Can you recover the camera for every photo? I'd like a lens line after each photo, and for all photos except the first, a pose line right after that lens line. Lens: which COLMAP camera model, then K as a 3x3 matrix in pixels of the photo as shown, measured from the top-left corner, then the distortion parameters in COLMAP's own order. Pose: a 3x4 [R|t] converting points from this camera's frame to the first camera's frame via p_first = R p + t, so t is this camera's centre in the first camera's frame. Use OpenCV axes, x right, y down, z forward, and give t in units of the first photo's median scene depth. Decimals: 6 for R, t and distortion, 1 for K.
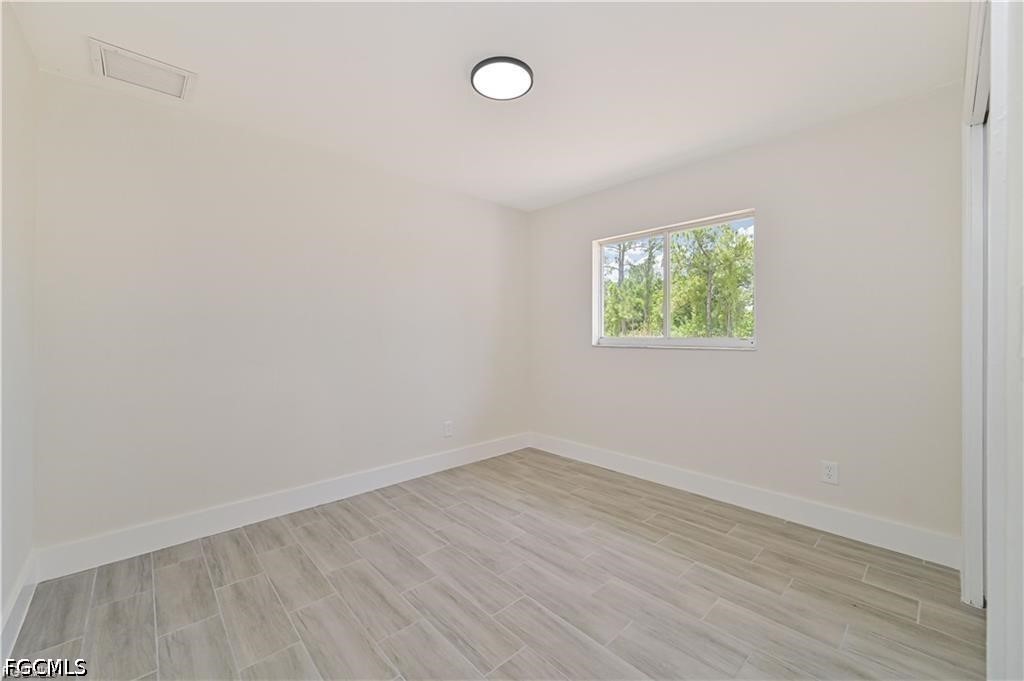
lens RADIAL K [[409.4, 0, 518.9], [0, 409.4, 342.2], [0, 0, 1]] dist [0.002077, 0.000171]
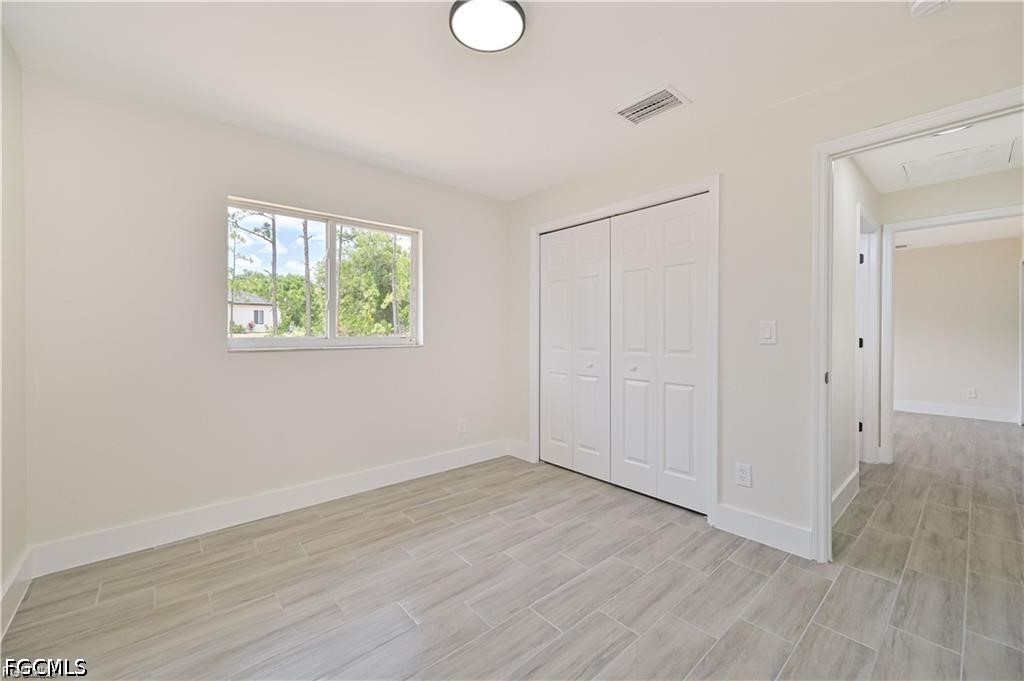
lens RADIAL K [[409.4, 0, 511.2], [0, 409.4, 335.8], [0, 0, 1]] dist [0.002077, 0.000171]
pose [[0.034123, -0.006002, 0.999400, -0.708181], [0.021775, 0.999749, 0.005261, -0.012748], [-0.999180, 0.021582, 0.034246, 0.756268]]
